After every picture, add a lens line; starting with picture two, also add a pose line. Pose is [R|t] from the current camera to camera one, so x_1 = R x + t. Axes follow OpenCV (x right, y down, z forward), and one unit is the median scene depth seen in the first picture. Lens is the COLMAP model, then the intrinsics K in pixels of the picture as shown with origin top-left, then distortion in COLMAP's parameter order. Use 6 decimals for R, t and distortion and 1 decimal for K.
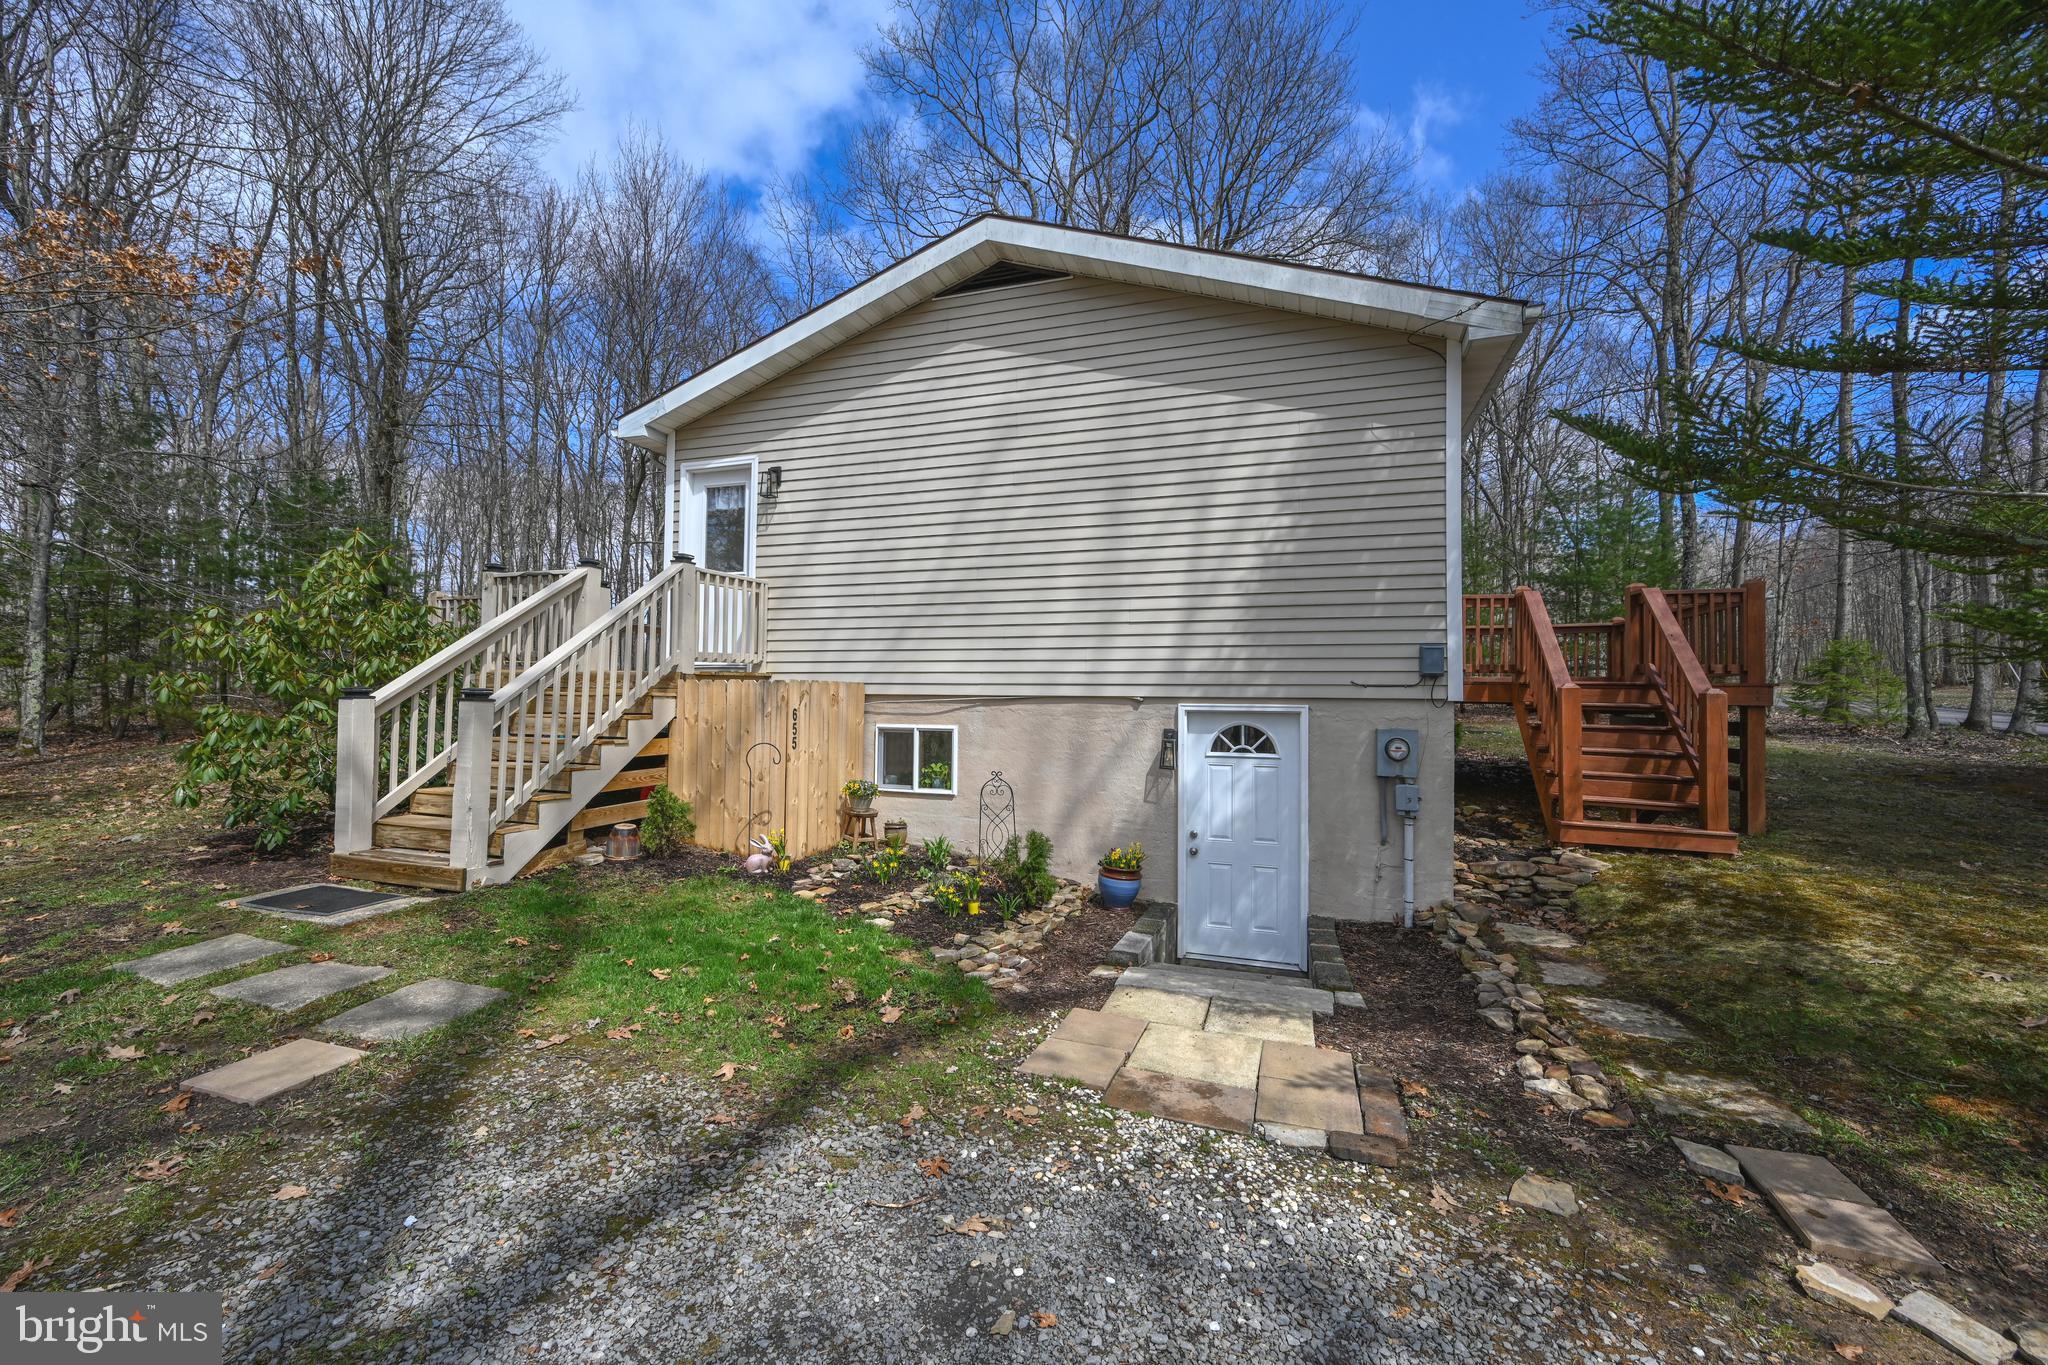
lens RADIAL K [[810.8, 0, 1024.0], [0, 810.8, 682.5], [0, 0, 1]] dist [0.000627, 0.000062]
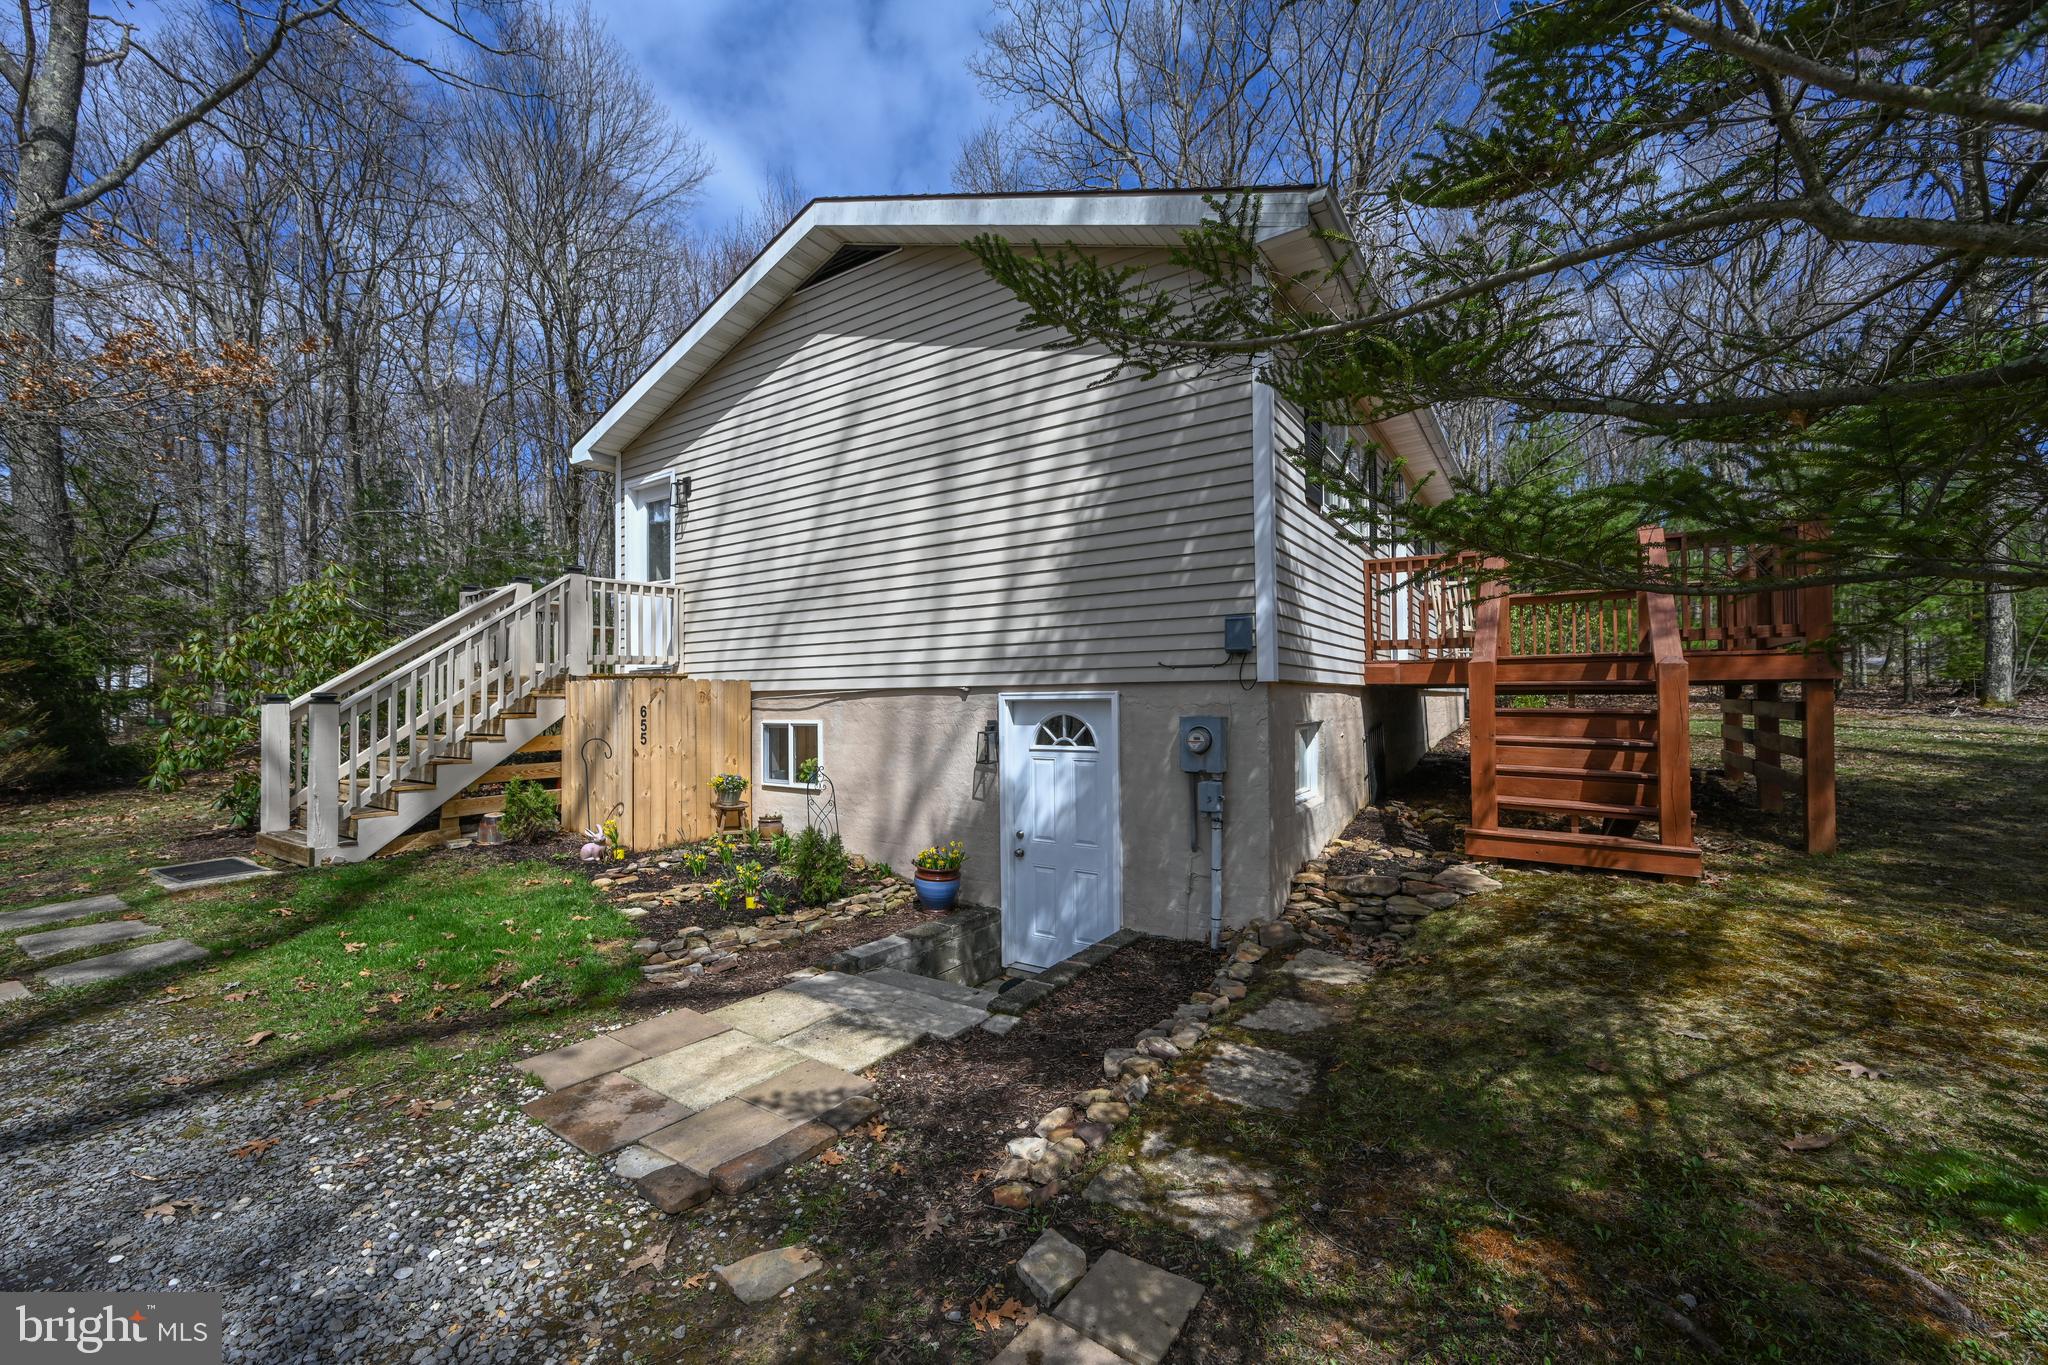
lens RADIAL K [[808.6, 0, 1023.9], [0, 808.6, 692.0], [0, 0, 1]] dist [0.000778, -0.000012]
pose [[0.964943, -0.022812, -0.261465, 0.483447], [0.025756, 0.999638, 0.007839, 0.019636], [0.261191, -0.014299, 0.965181, 0.124276]]
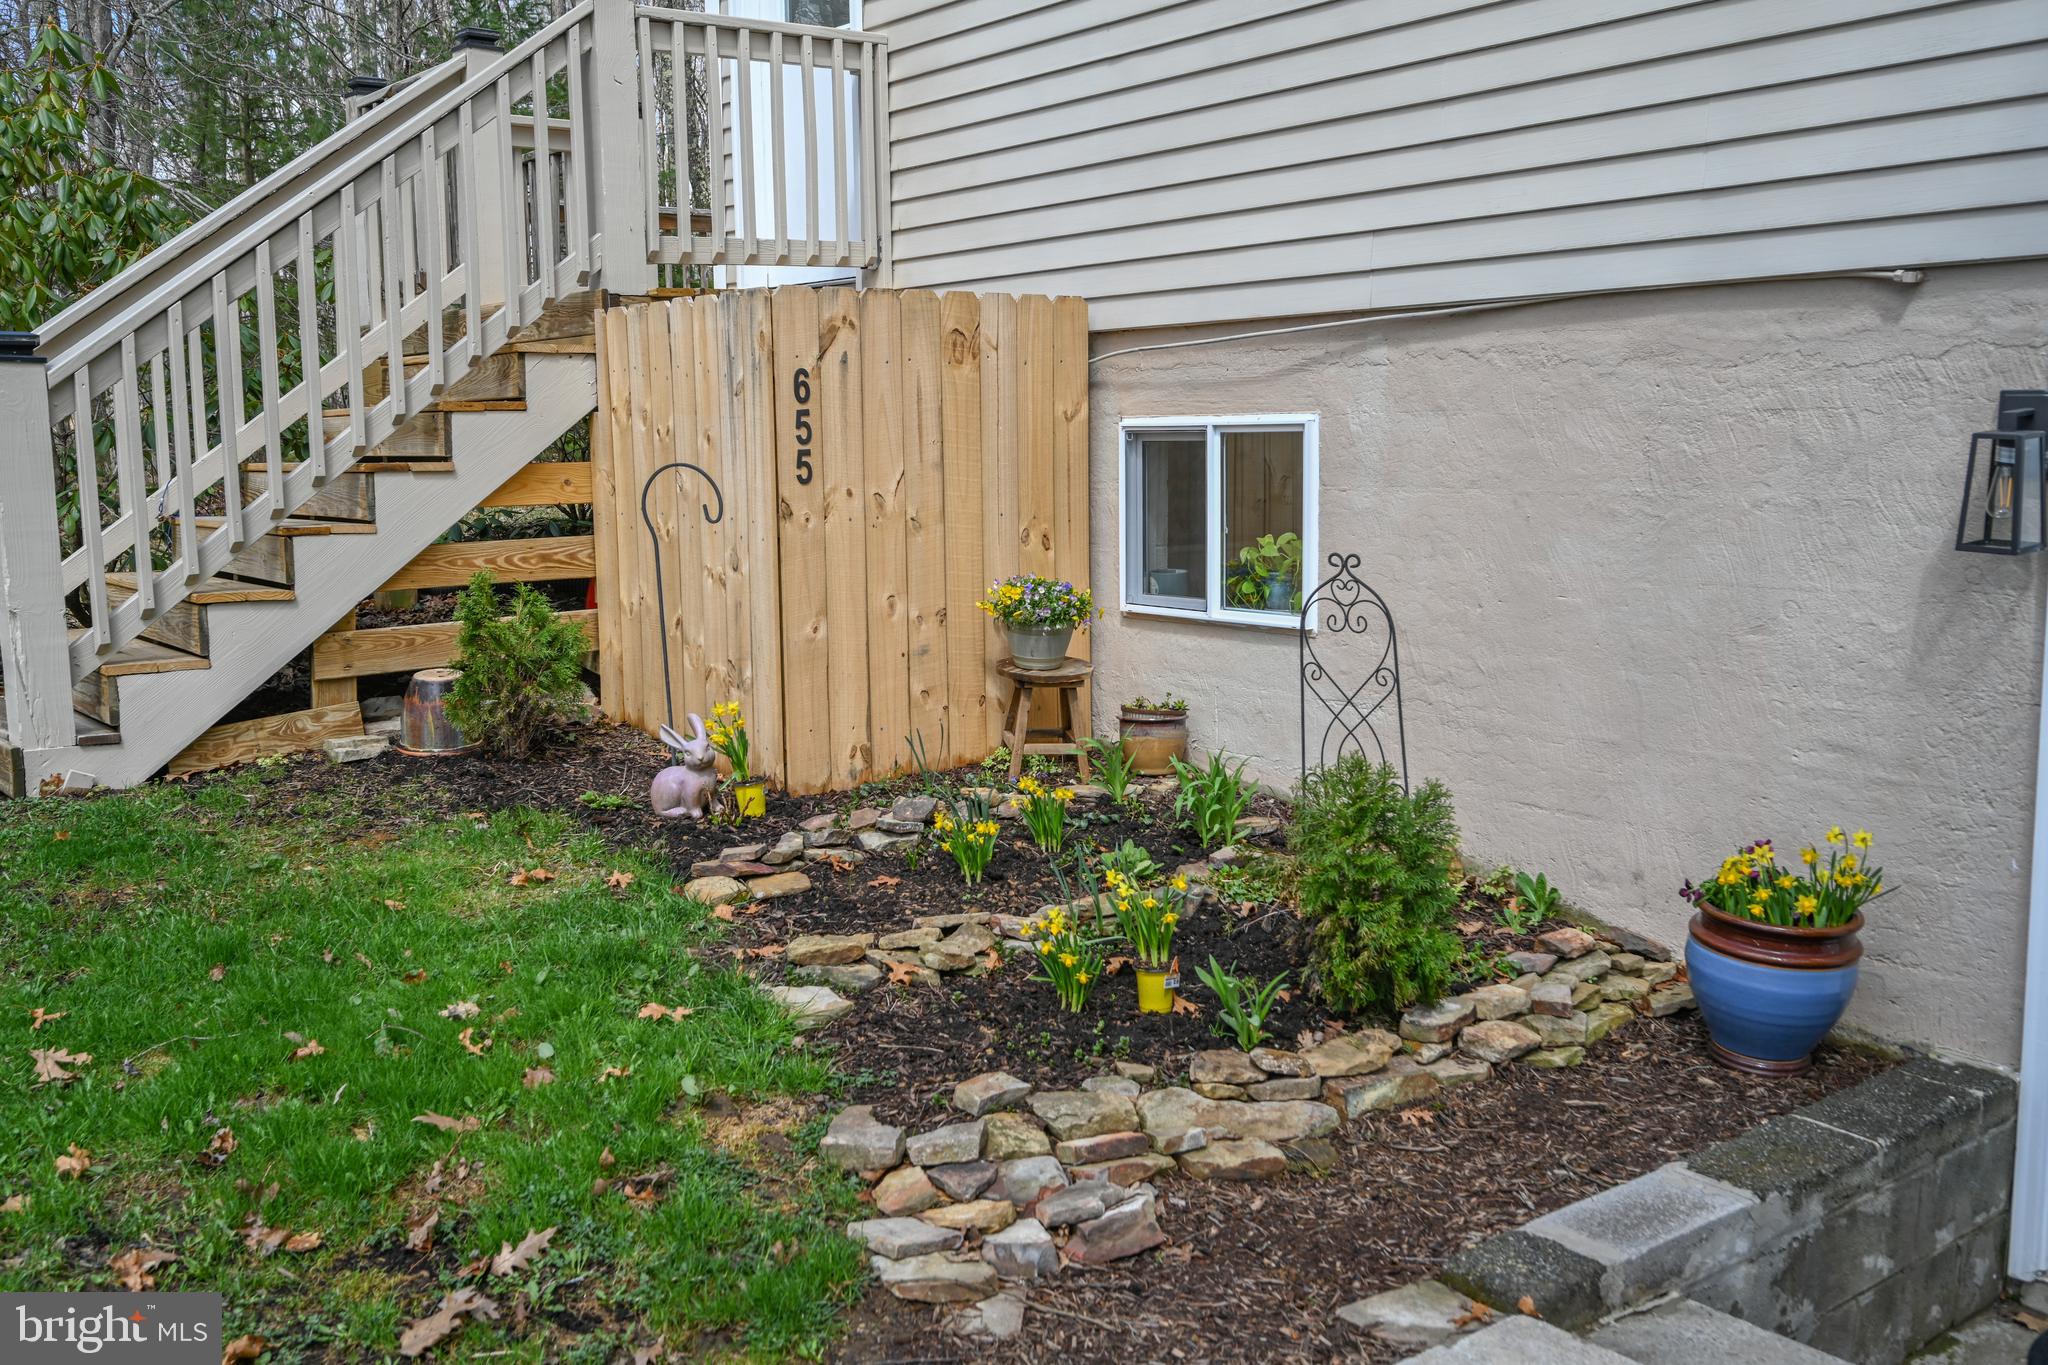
lens RADIAL K [[1830.3, 0, 991.0], [0, 1830.3, 684.4], [0, 0, 1]] dist [0.003297, 0.004467]
pose [[0.838759, 0.050289, -0.542176, 0.233589], [0.036851, 0.988200, 0.148669, 0.054474], [0.543255, -0.144677, 0.827008, 0.380581]]
